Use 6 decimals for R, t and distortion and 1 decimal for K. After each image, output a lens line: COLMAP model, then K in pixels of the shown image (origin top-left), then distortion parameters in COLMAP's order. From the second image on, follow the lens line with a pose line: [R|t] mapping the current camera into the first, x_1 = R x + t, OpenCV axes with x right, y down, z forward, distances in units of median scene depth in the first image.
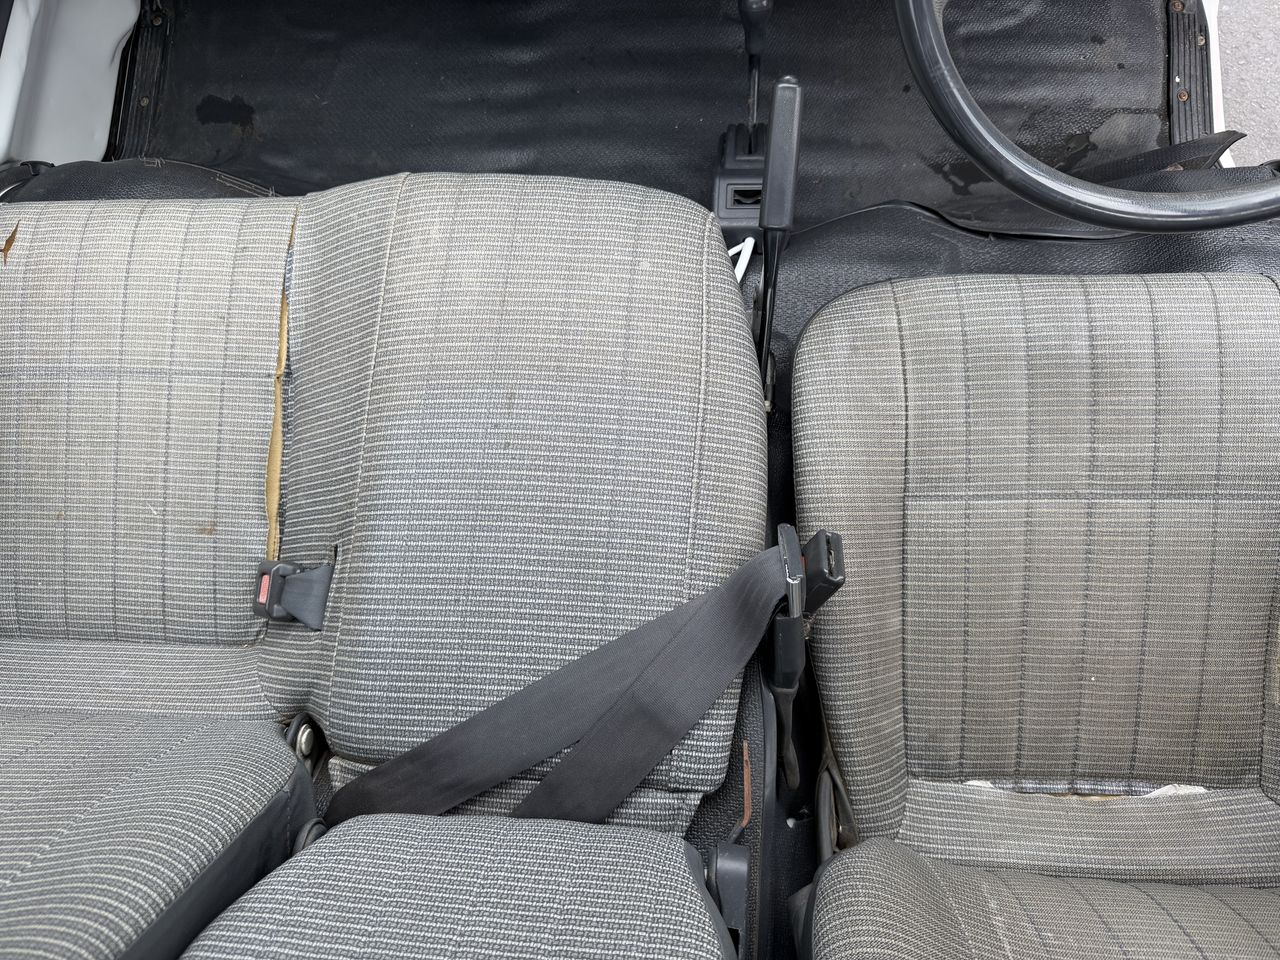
lens RADIAL K [[923.7, 0, 631.0], [0, 923.7, 476.7], [0, 0, 1]] dist [-0.007286, -0.006496]
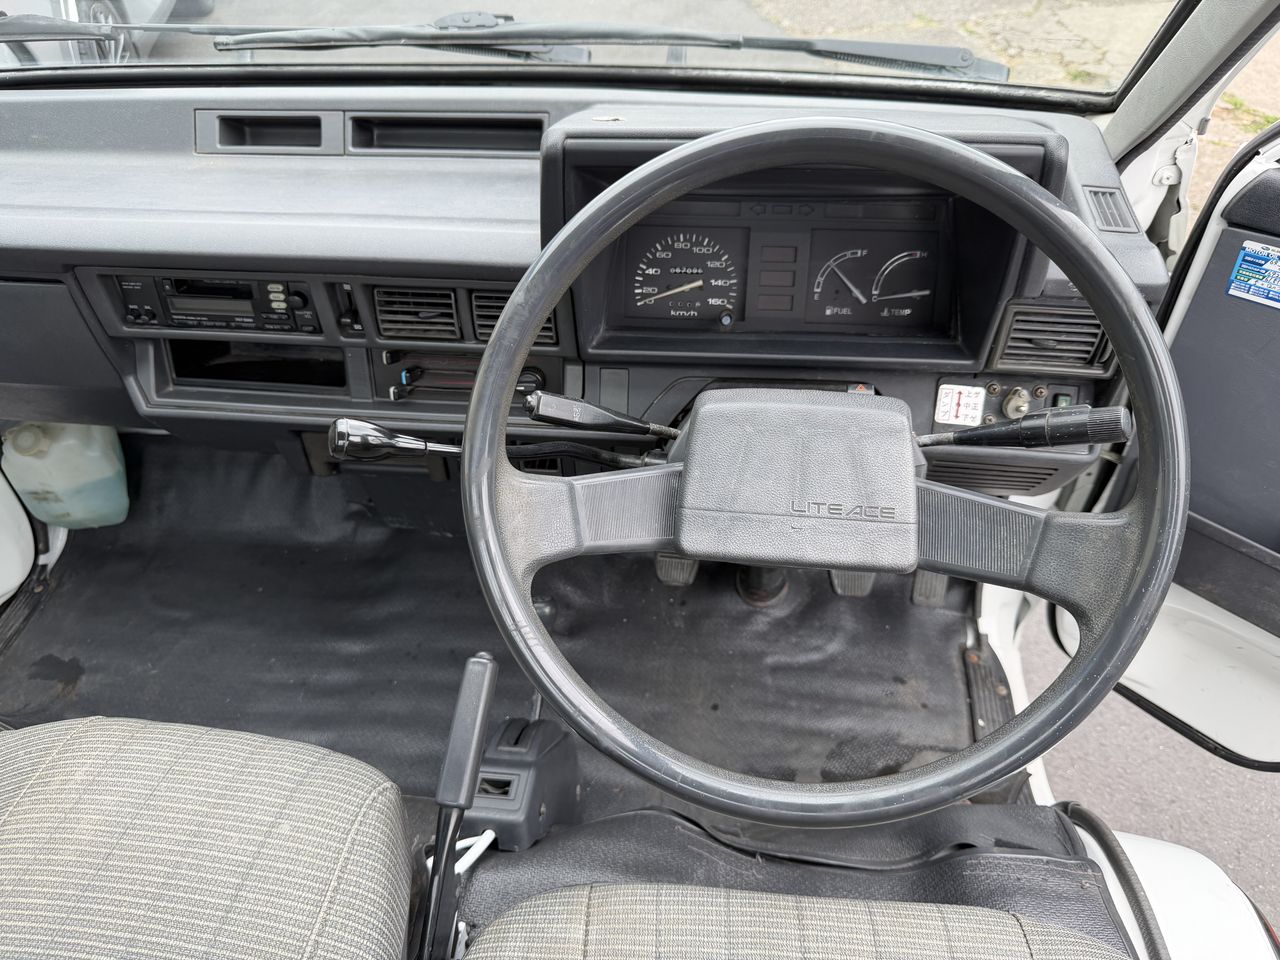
lens RADIAL K [[909.1, 0, 636.1], [0, 909.1, 480.5], [0, 0, 1]] dist [0.075542, -0.148823]
pose [[0.996004, 0.087945, -0.015517, 0.207349], [-0.078646, 0.781481, -0.618952, 0.014052], [-0.042308, 0.617700, 0.785275, 0.057477]]
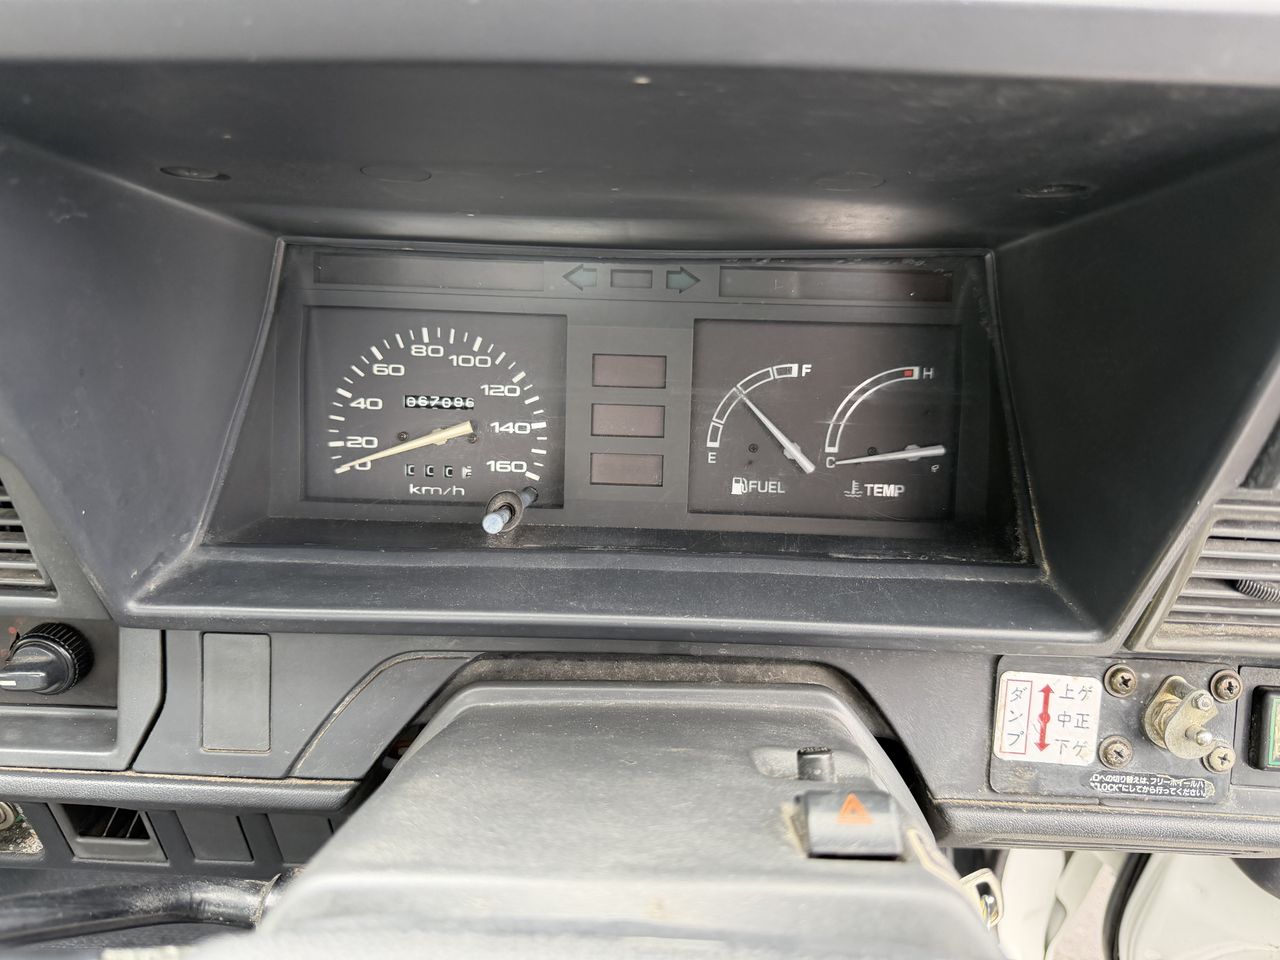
lens RADIAL K [[921.1, 0, 641.3], [0, 921.1, 482.4], [0, 0, 1]] dist [0.031651, -0.065366]
pose [[0.993894, 0.079366, 0.076659, 0.274102], [-0.000018, 0.694847, -0.719157, -0.306216], [-0.110343, 0.714764, 0.690606, 0.301932]]
